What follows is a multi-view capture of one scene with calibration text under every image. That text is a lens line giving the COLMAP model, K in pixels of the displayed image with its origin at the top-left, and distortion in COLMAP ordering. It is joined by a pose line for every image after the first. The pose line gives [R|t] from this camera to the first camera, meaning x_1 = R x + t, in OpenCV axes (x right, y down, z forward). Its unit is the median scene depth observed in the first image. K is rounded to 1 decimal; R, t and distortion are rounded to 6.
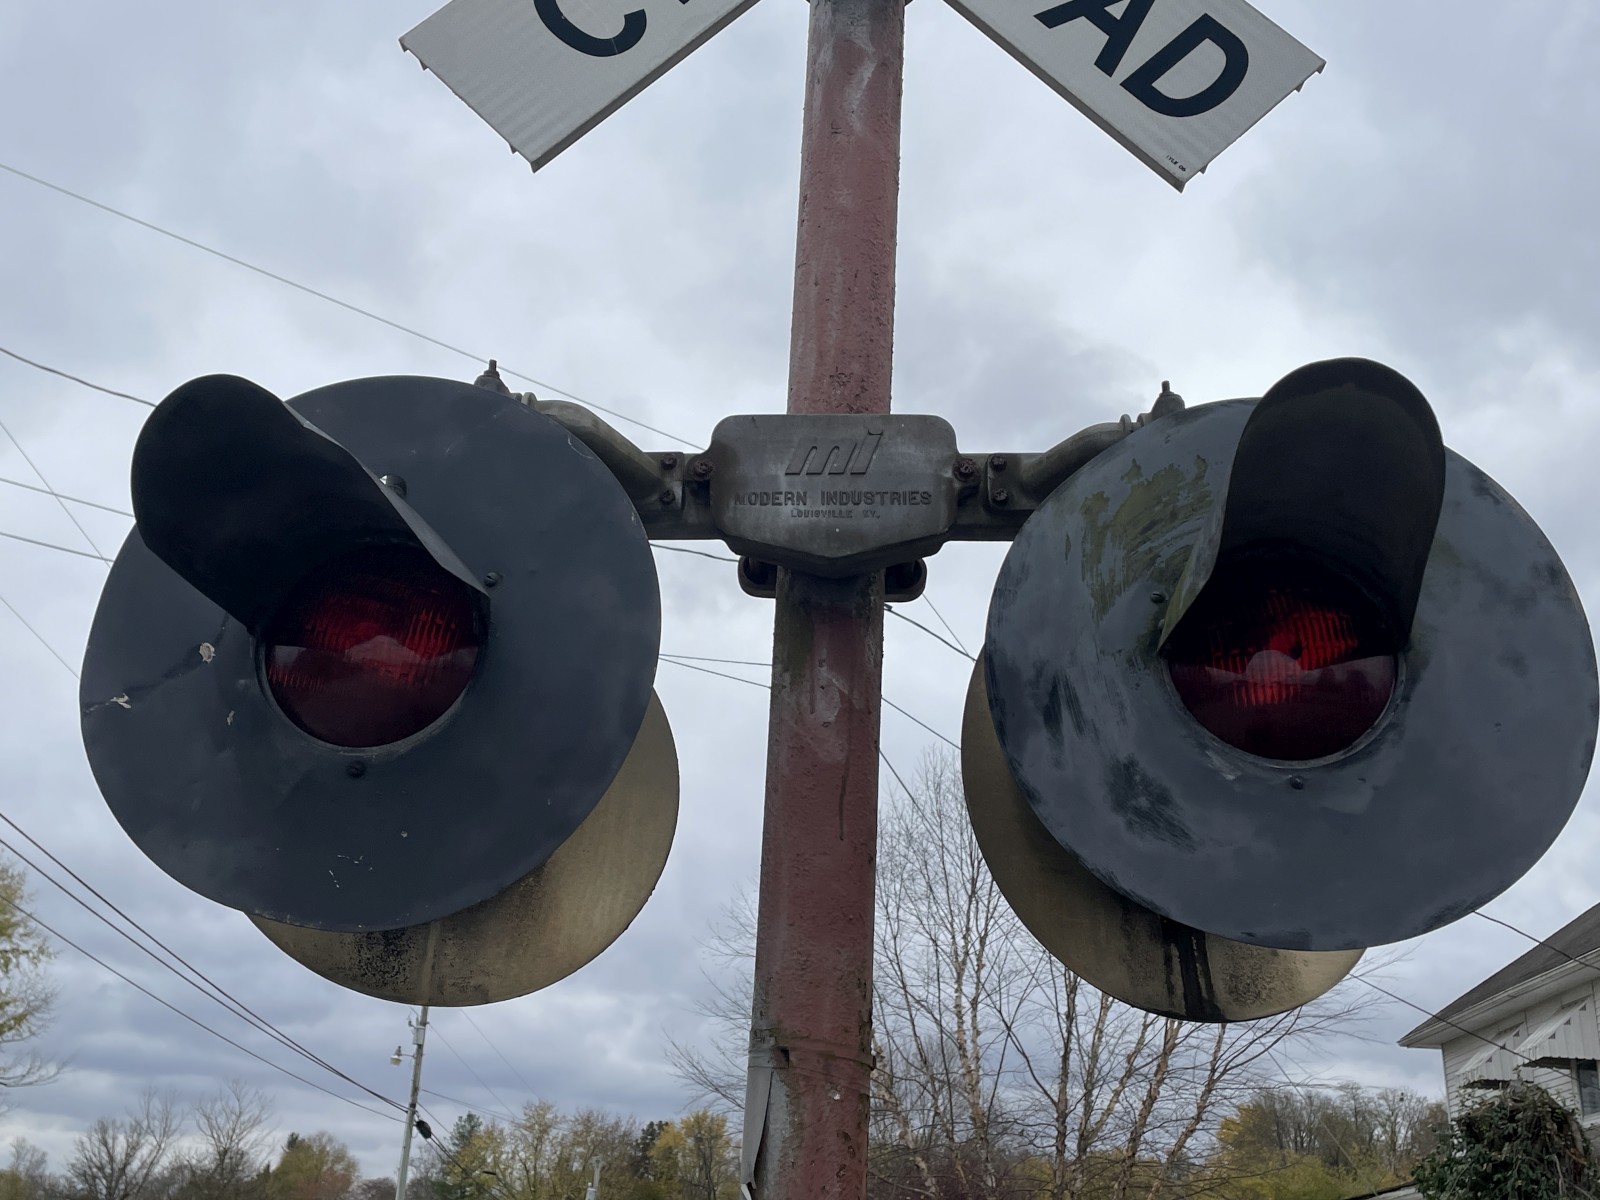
lens RADIAL K [[1707.5, 0, 788.4], [0, 1707.5, 596.9], [0, 0, 1]] dist [0.053090, 0.000000]
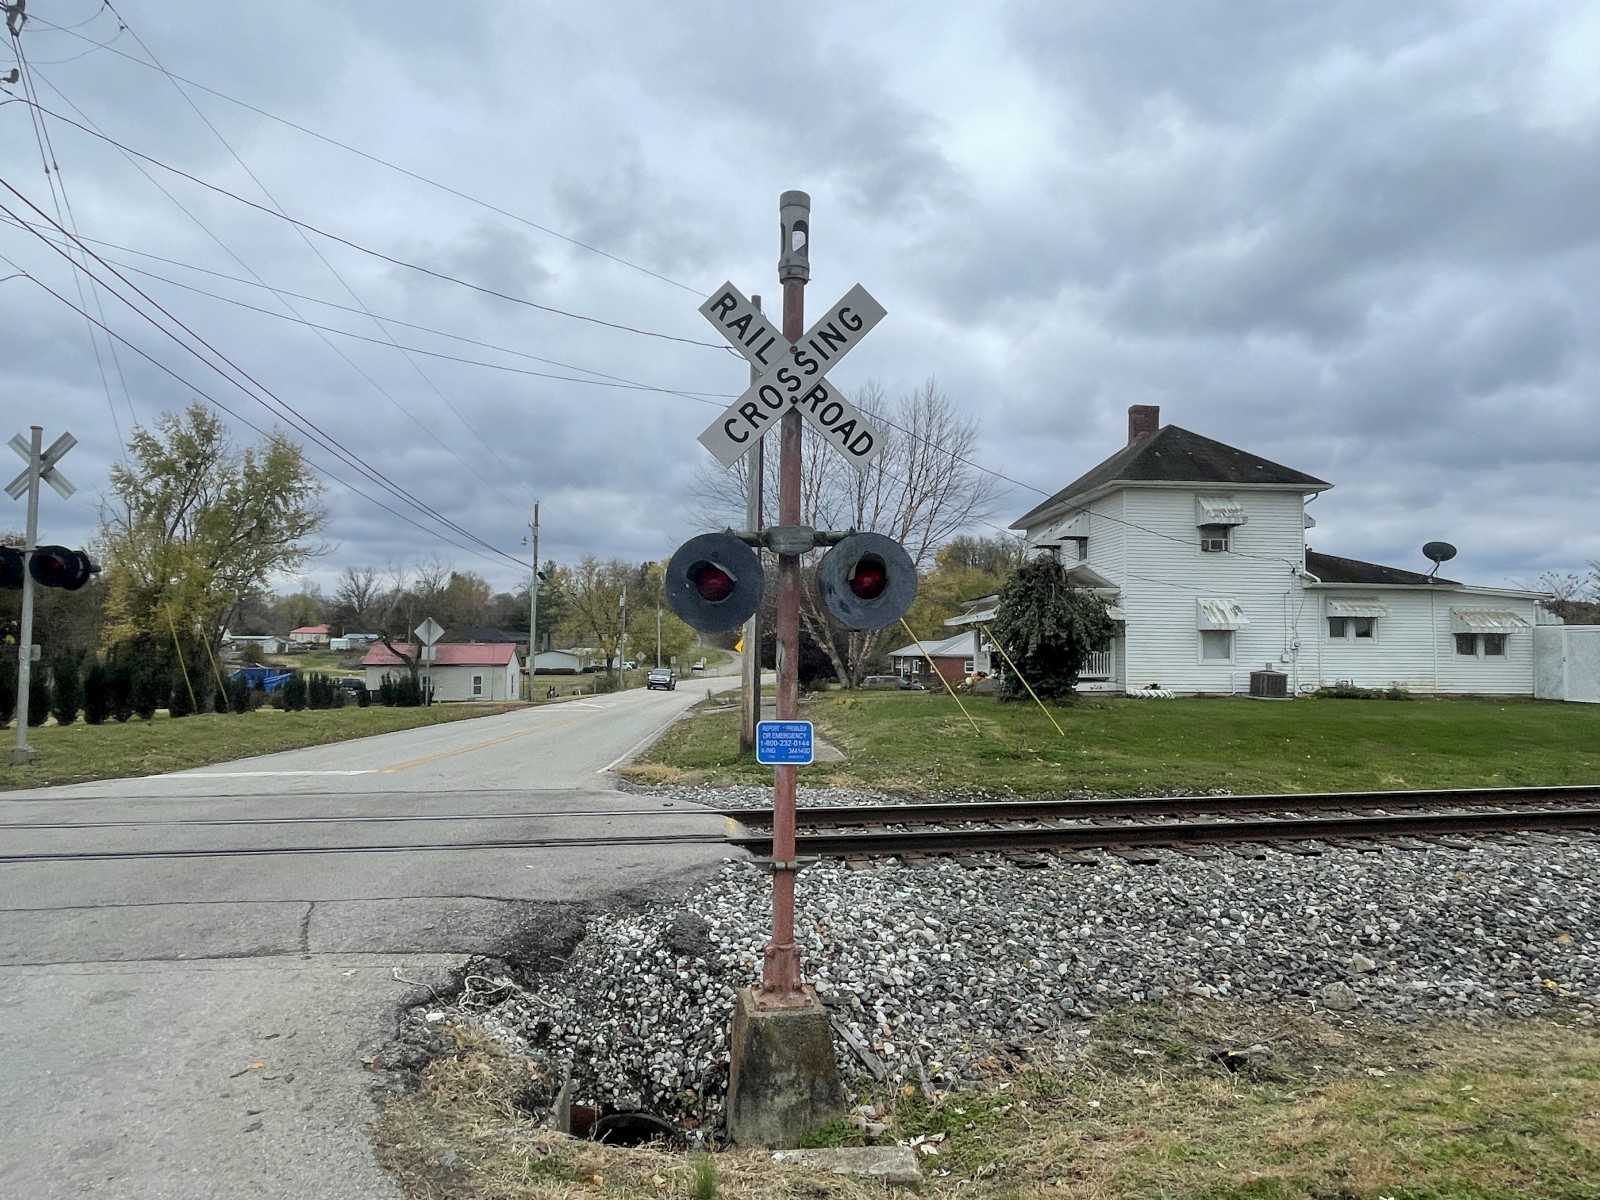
lens RADIAL K [[922.6, 0, 803.4], [0, 922.6, 601.8], [0, 0, 1]] dist [0.000981, -0.002240]
pose [[0.995332, -0.033711, 0.090426, -0.203662], [0.001307, 0.941627, 0.336656, -0.860938], [-0.096497, -0.334966, 0.937276, -1.779487]]
